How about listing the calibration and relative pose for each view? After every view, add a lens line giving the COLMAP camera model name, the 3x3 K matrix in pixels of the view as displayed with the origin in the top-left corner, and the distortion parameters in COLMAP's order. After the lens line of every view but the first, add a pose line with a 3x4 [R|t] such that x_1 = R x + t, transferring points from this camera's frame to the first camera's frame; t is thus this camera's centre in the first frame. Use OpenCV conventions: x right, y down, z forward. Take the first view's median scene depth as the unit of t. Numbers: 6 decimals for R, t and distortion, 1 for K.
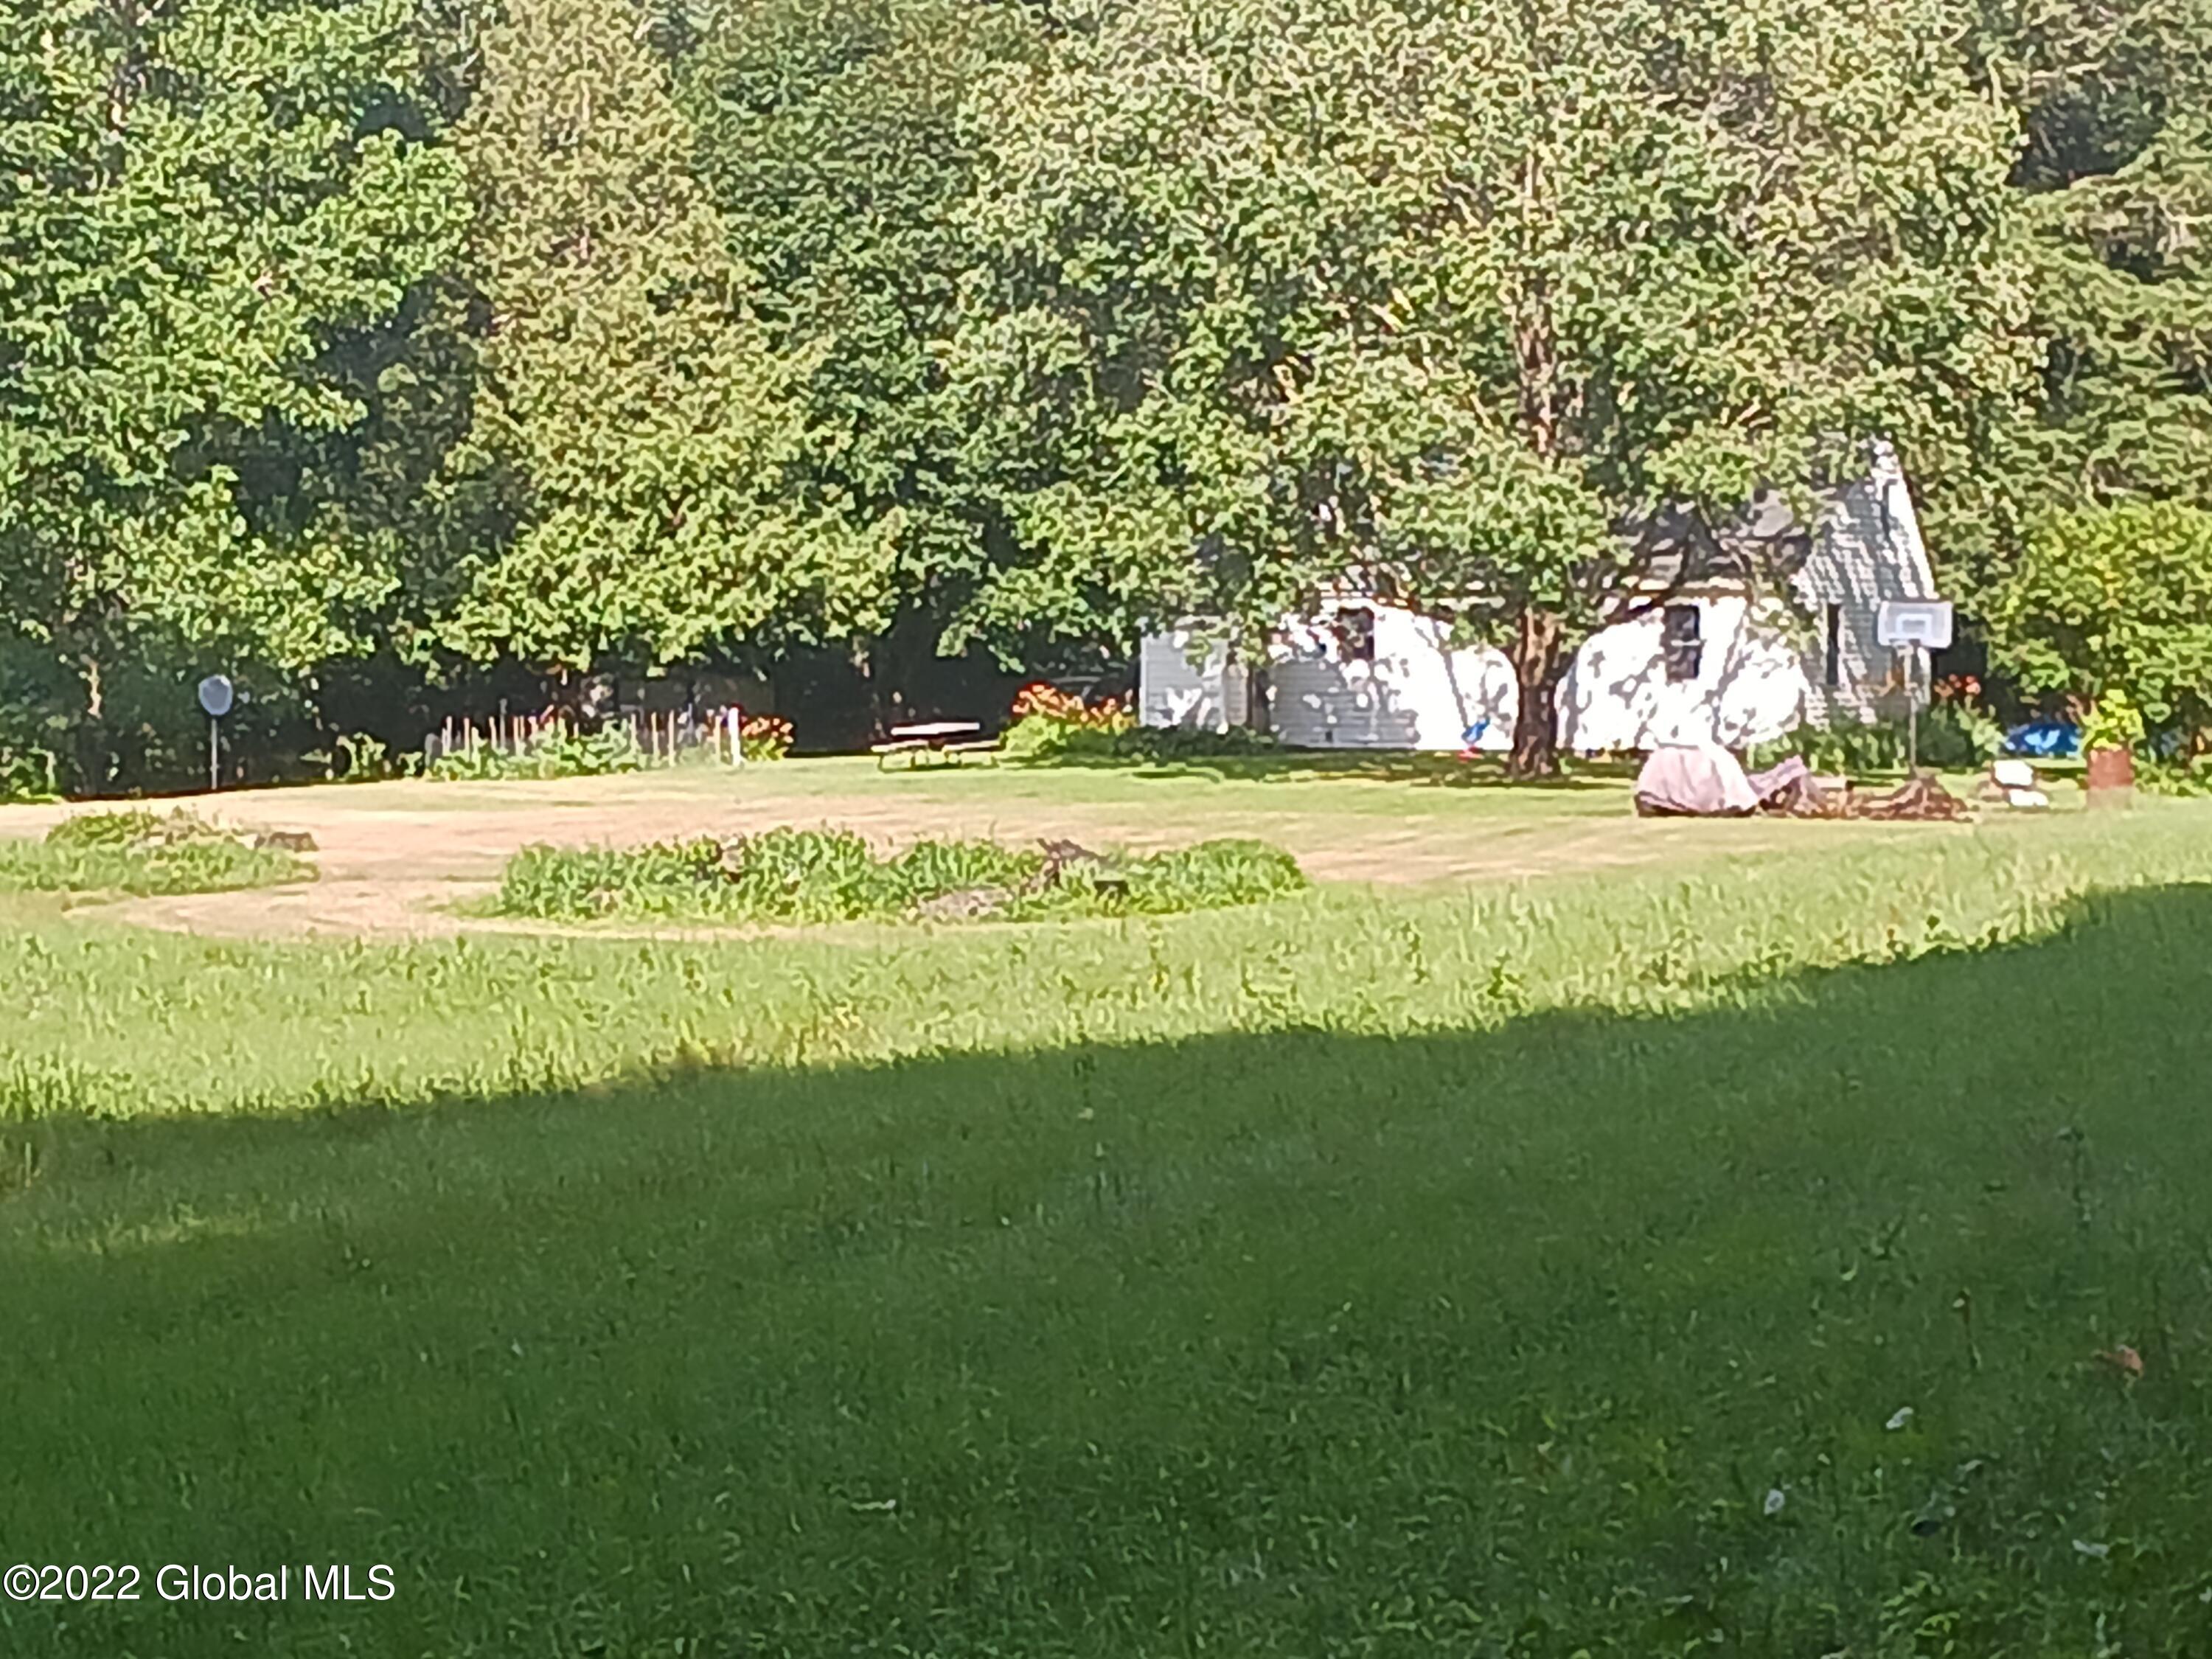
lens RADIAL K [[2279.2, 0, 1108.2], [0, 2279.2, 833.1], [0, 0, 1]] dist [-0.009178, 0.000000]
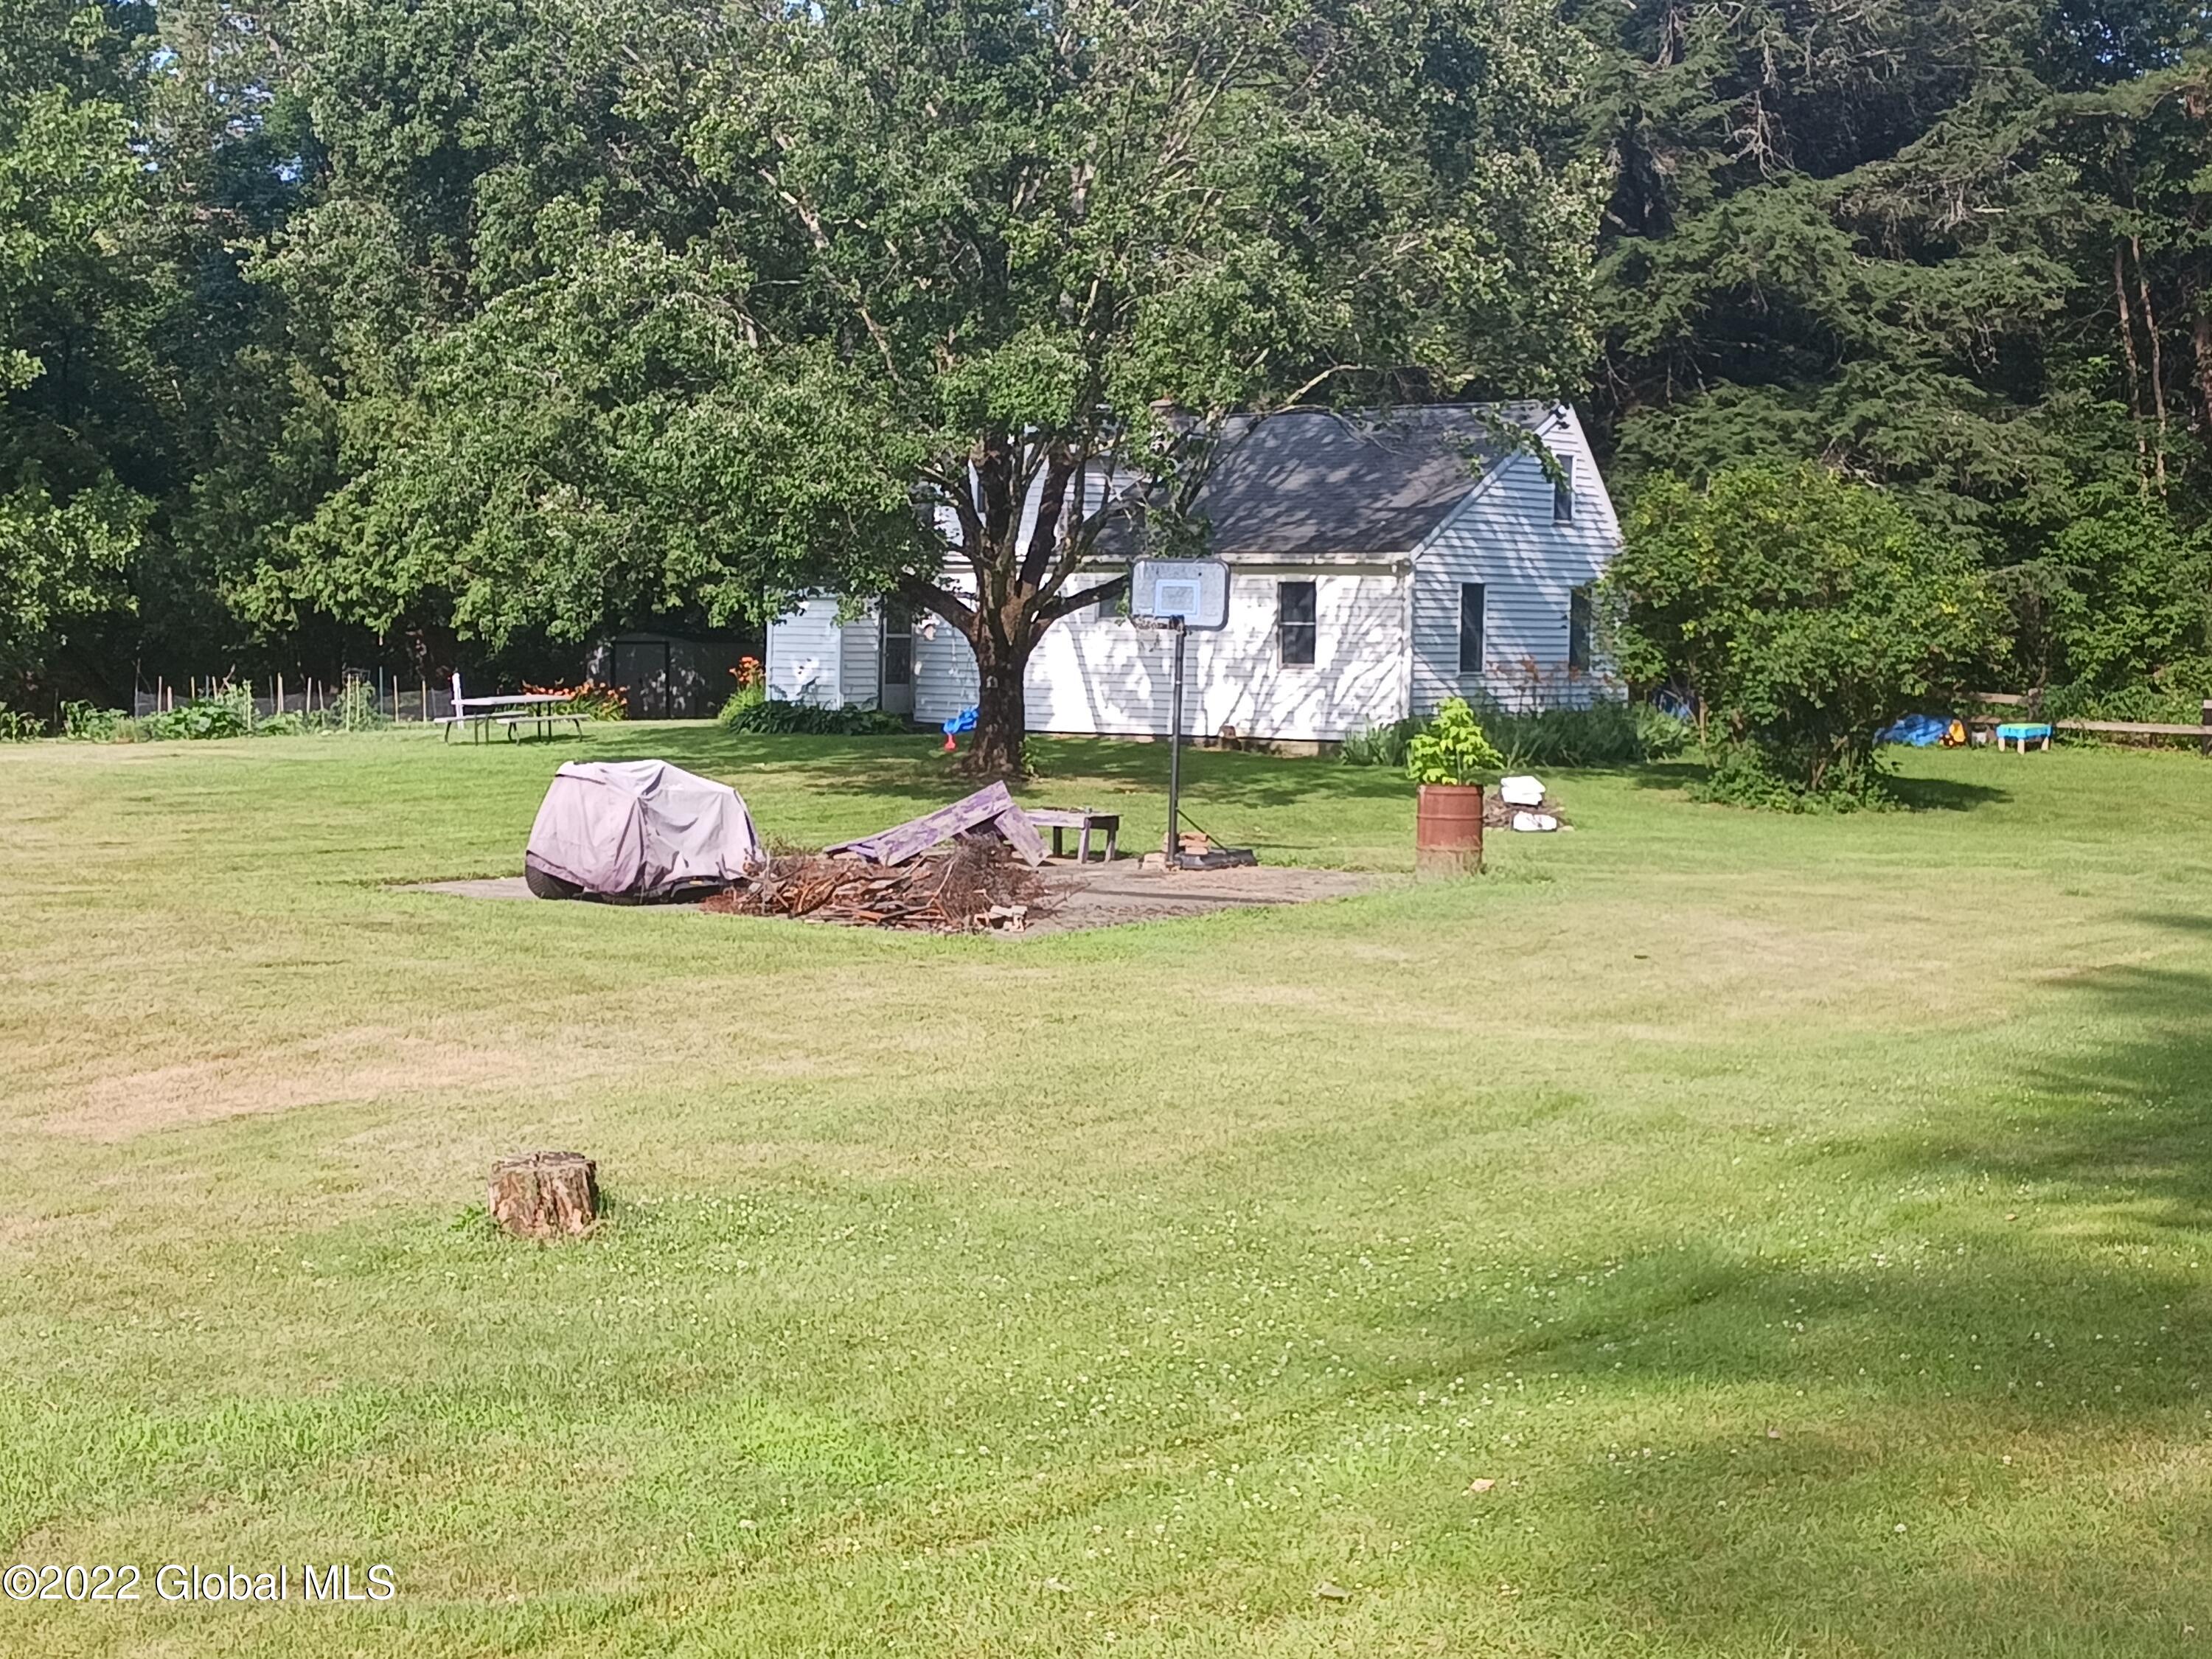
lens RADIAL K [[1734.7, 0, 1104.5], [0, 1734.7, 829.4], [0, 0, 1]] dist [0.001394, -0.010540]
pose [[0.996360, 0.027160, -0.080800, 0.266135], [-0.024172, 0.998995, 0.037735, -0.028199], [0.081743, -0.035644, 0.996016, 0.336336]]
